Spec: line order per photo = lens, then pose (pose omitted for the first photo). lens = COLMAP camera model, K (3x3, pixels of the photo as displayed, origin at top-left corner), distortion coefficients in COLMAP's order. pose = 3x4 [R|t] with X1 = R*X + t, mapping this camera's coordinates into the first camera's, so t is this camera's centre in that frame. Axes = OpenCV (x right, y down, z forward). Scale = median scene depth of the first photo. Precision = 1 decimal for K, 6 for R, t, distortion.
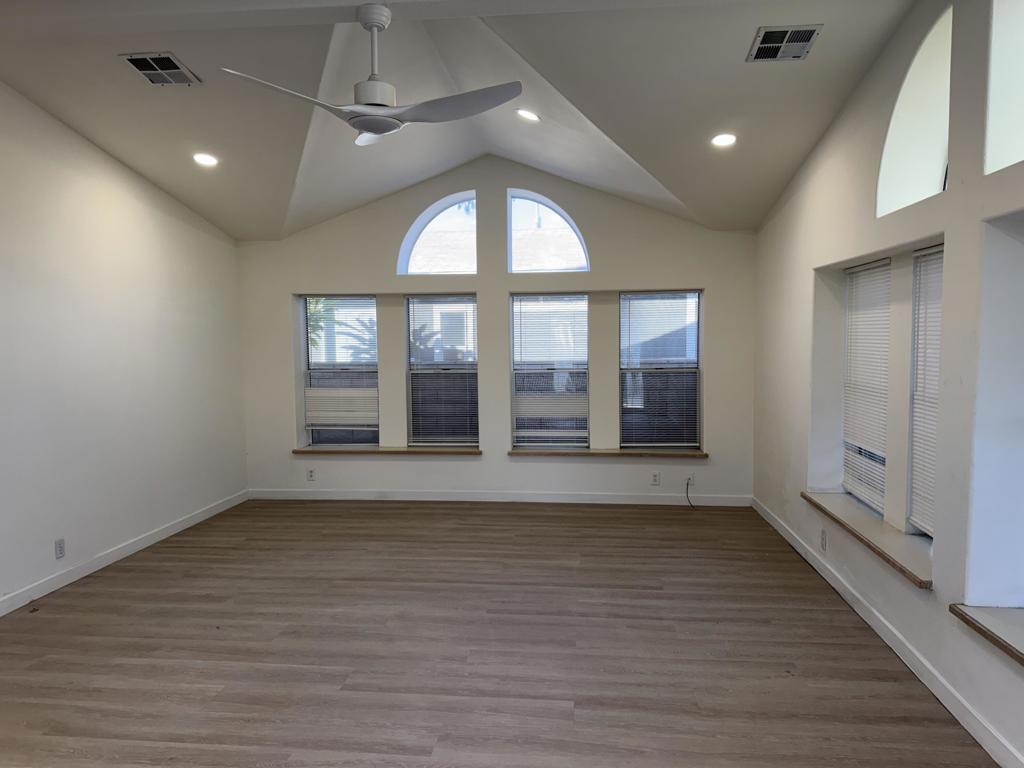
lens RADIAL K [[722.9, 0, 510.8], [0, 722.9, 388.1], [0, 0, 1]] dist [0.088171, -0.110117]
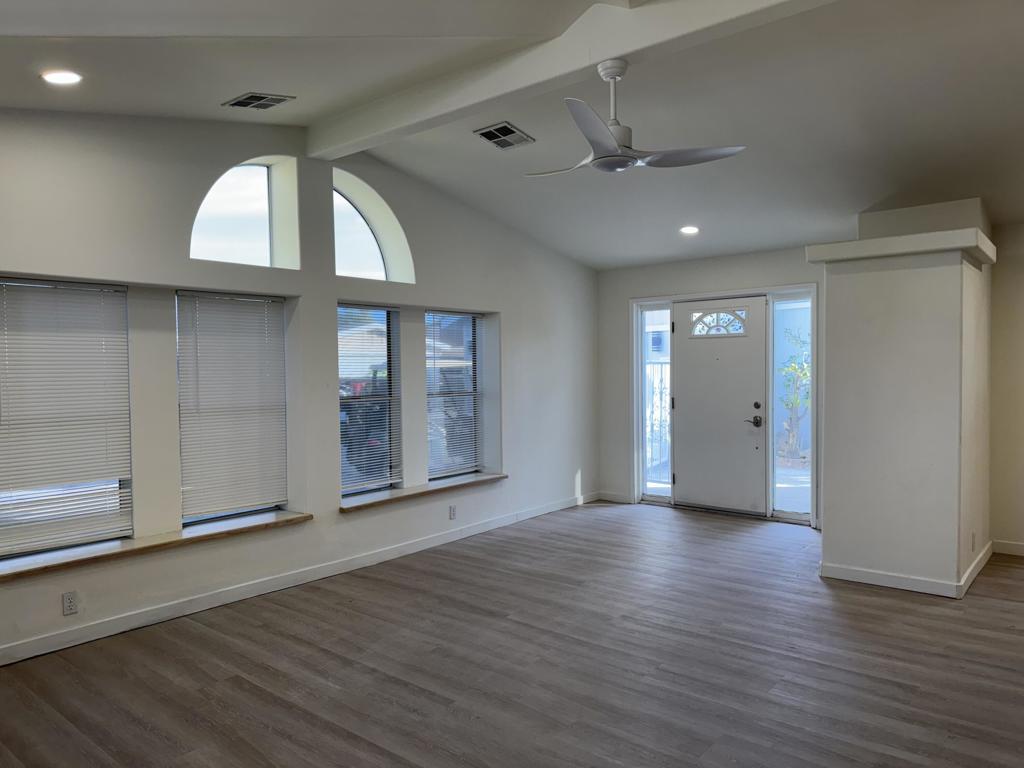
lens RADIAL K [[722.9, 0, 510.8], [0, 722.9, 388.1], [0, 0, 1]] dist [0.088171, -0.110117]
pose [[-0.832145, -0.001197, 0.554556, -0.573185], [0.054510, 0.994979, 0.083942, -0.100475], [-0.551872, 0.100081, -0.827902, 1.743945]]
